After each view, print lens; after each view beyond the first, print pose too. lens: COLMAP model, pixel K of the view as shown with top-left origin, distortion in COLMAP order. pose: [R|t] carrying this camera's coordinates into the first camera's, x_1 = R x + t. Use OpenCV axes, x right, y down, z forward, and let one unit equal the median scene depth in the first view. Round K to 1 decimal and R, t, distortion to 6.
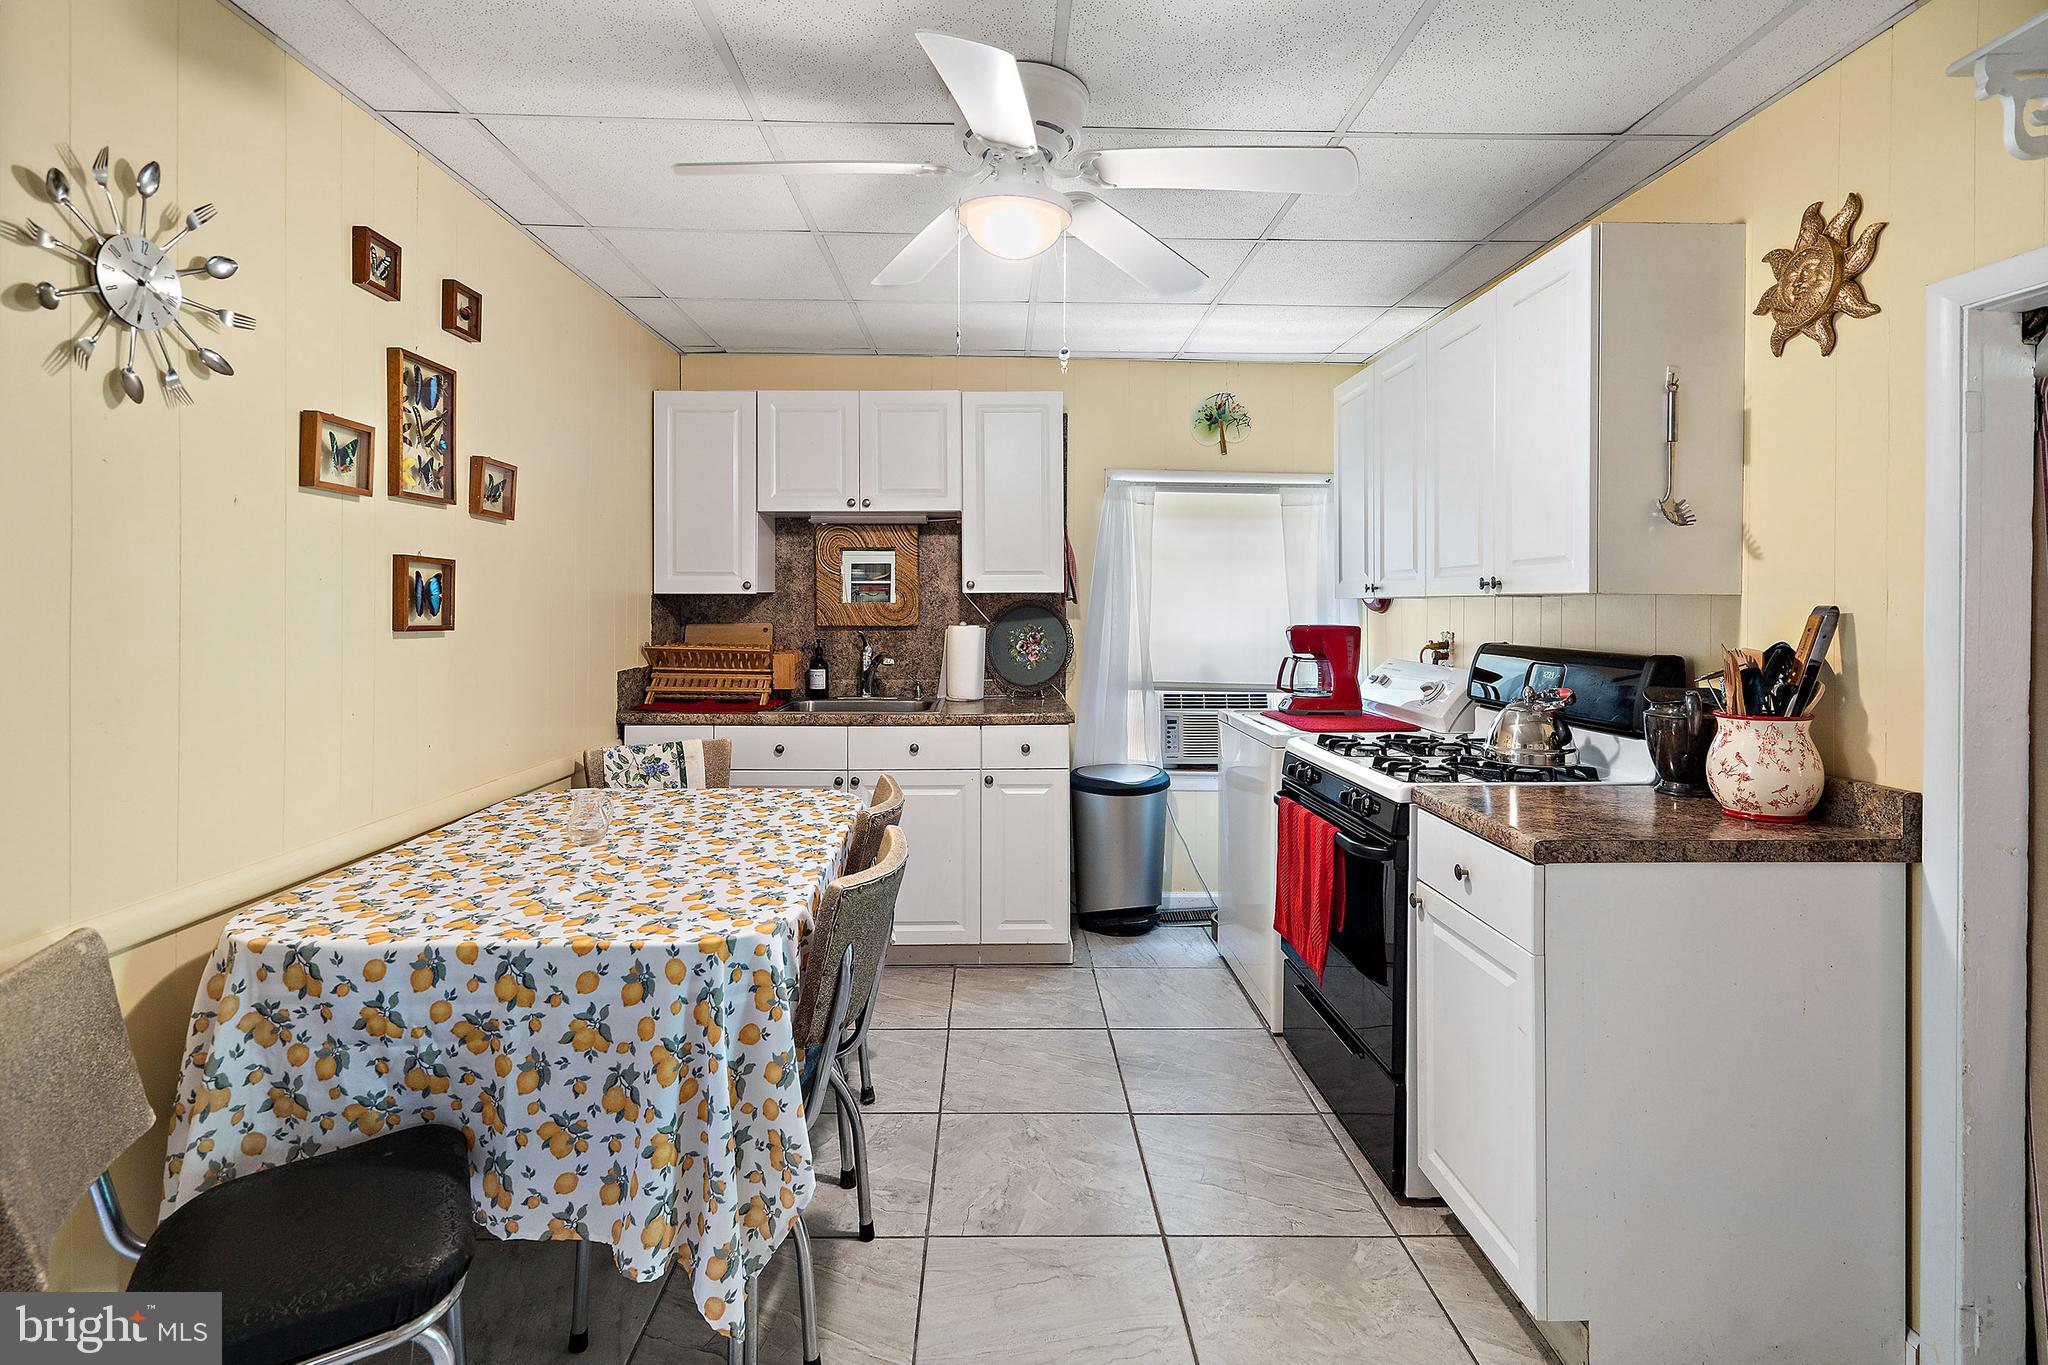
lens RADIAL K [[979.0, 0, 1014.6], [0, 979.0, 607.4], [0, 0, 1]] dist [-0.001375, 0.000725]
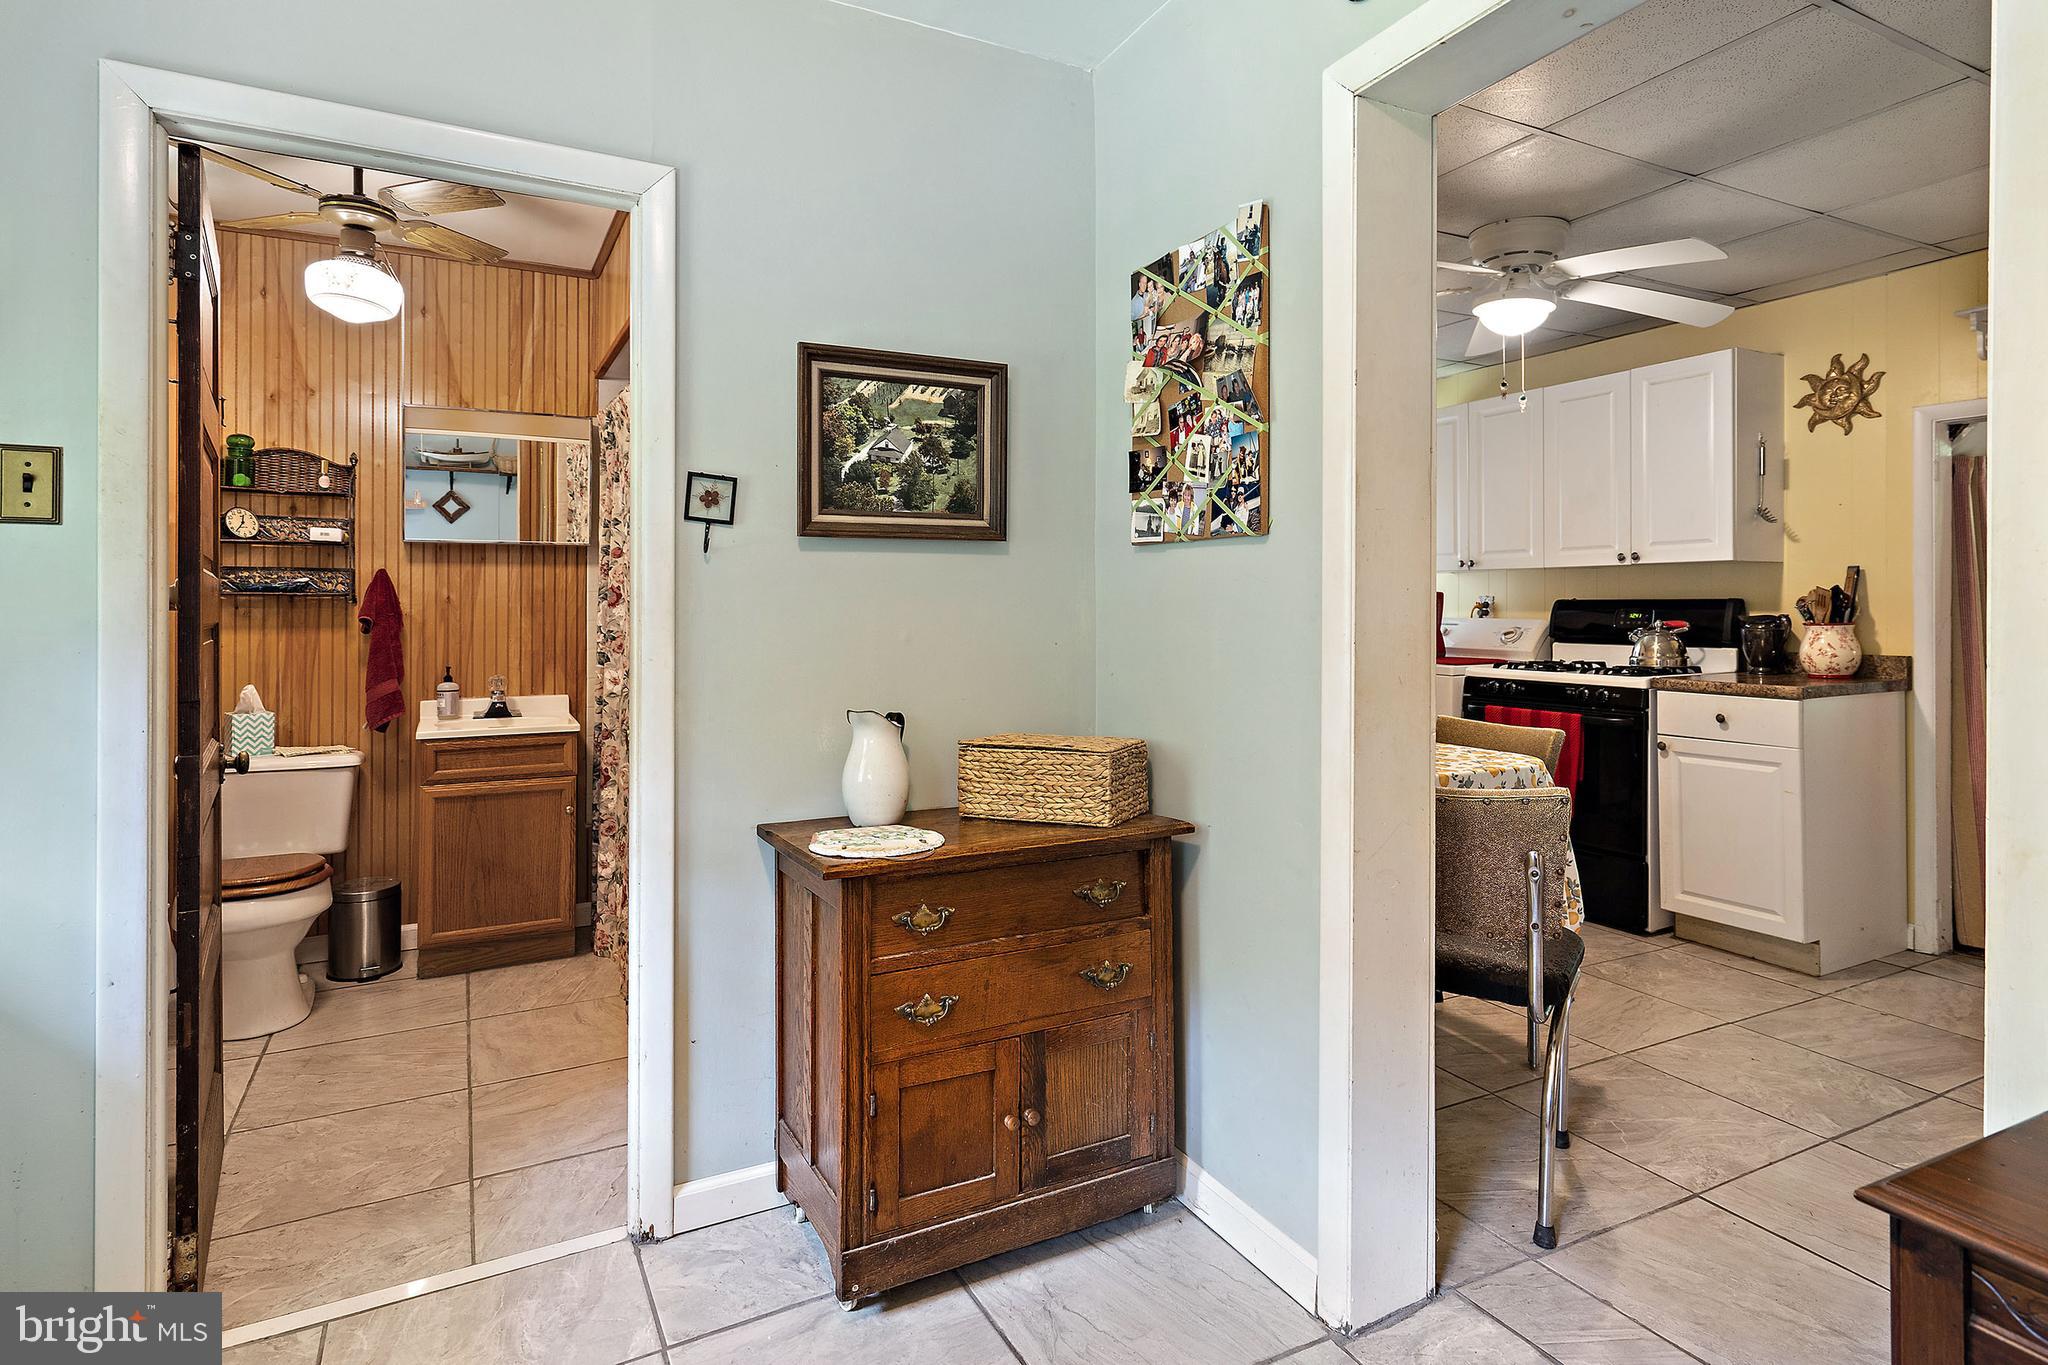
lens RADIAL K [[1078.4, 0, 1025.8], [0, 1078.4, 603.5], [0, 0, 1]] dist [0.004205, 0.001324]
pose [[0.897180, -0.007997, 0.441593, -1.382691], [0.010146, 0.999945, -0.002505, 0.054496], [-0.441549, 0.006728, 0.897212, -0.166329]]
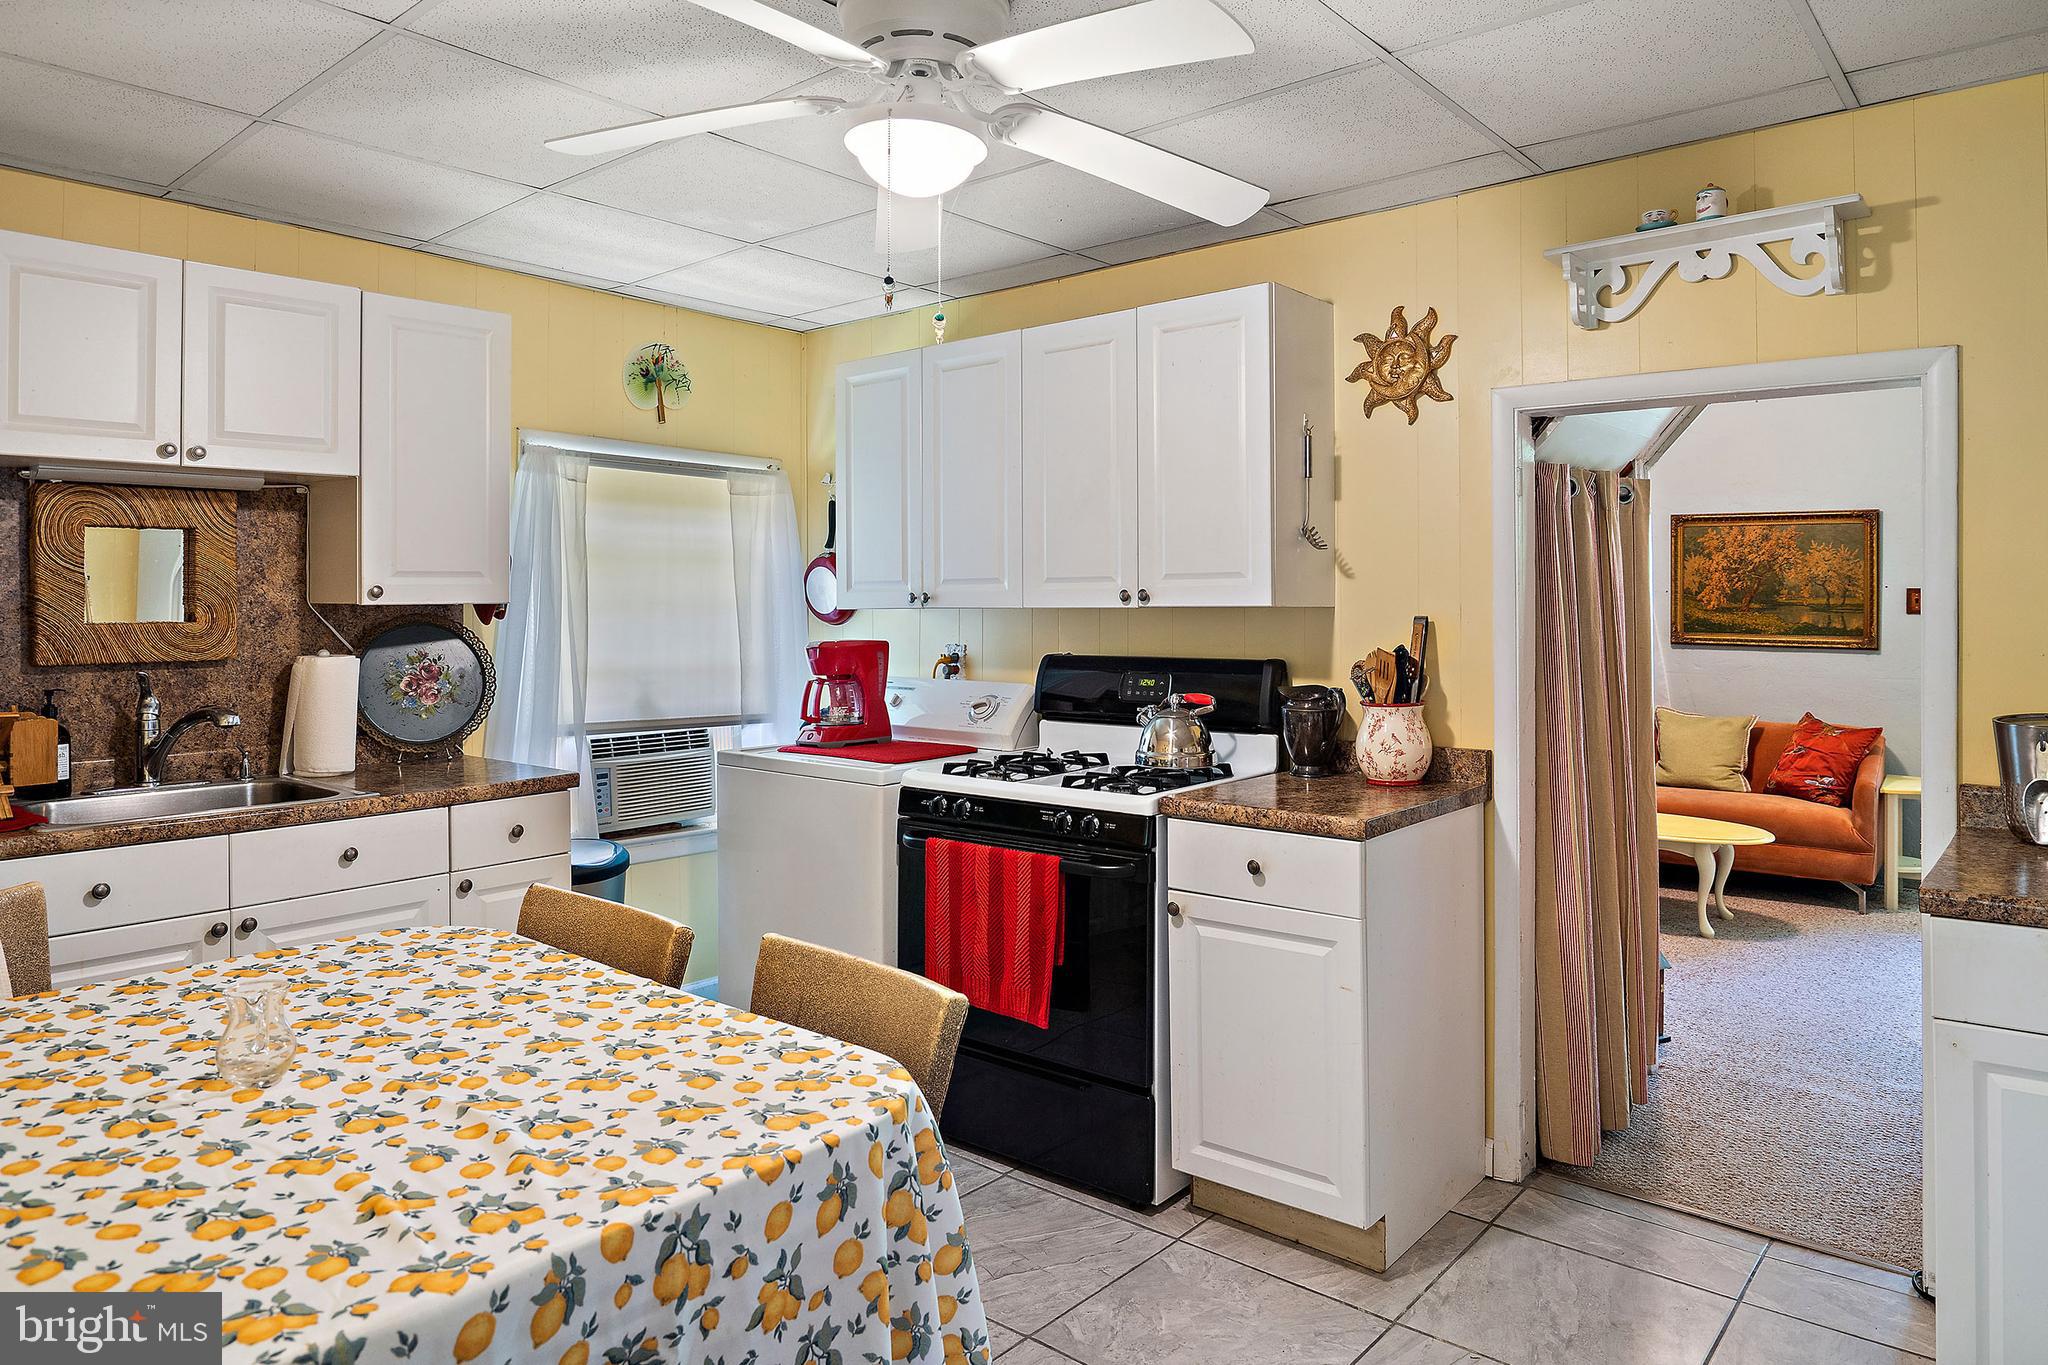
lens RADIAL K [[1287.2, 0, 1028.5], [0, 1287.2, 587.0], [0, 0, 1]] dist [-0.030418, 0.002371]
pose [[0.662260, 0.004782, 0.749259, -0.708454], [0.009837, 0.999838, -0.015076, -0.017410], [-0.749210, 0.017355, 0.662105, 0.225458]]
